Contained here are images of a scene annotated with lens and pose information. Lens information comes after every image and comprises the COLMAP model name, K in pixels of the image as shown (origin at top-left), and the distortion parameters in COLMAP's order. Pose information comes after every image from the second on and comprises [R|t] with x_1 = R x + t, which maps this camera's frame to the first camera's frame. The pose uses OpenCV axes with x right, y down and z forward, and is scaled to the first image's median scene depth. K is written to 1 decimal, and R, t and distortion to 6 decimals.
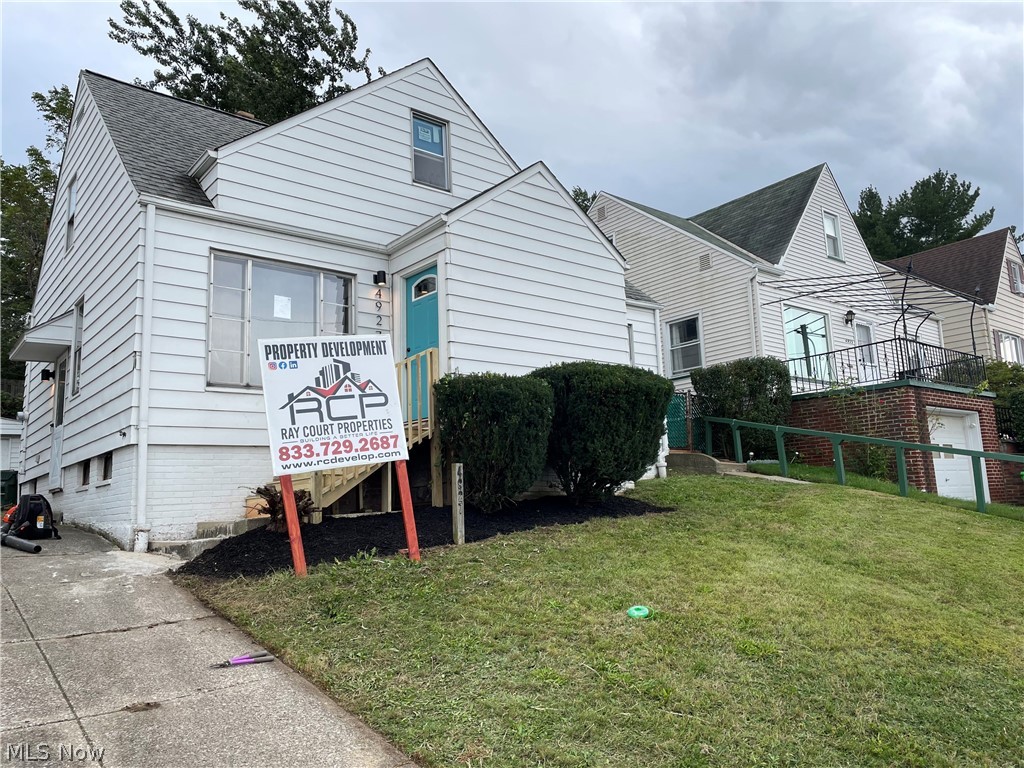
lens RADIAL K [[772.7, 0, 518.9], [0, 772.7, 391.7], [0, 0, 1]] dist [0.017015, -0.027768]
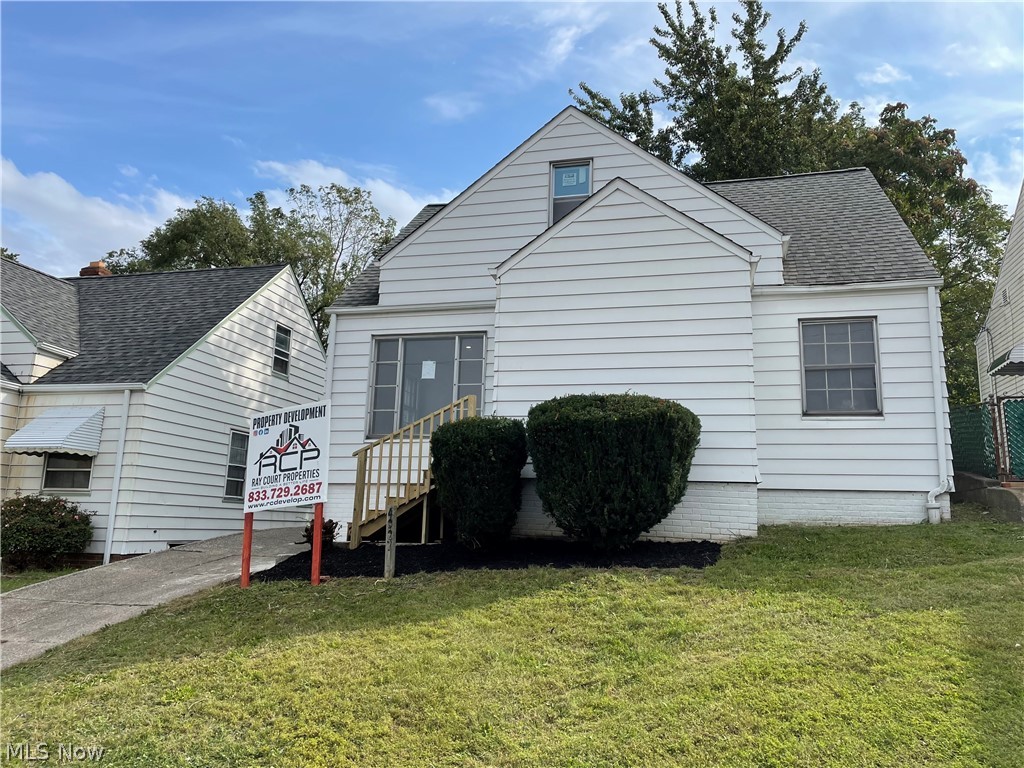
lens RADIAL K [[772.7, 0, 518.8], [0, 772.7, 377.5], [0, 0, 1]] dist [0.017015, -0.027768]
pose [[0.593657, -0.101141, -0.798337, 1.055695], [0.073922, 0.994730, -0.071053, 0.000790], [0.801316, -0.016833, 0.598004, 0.528495]]
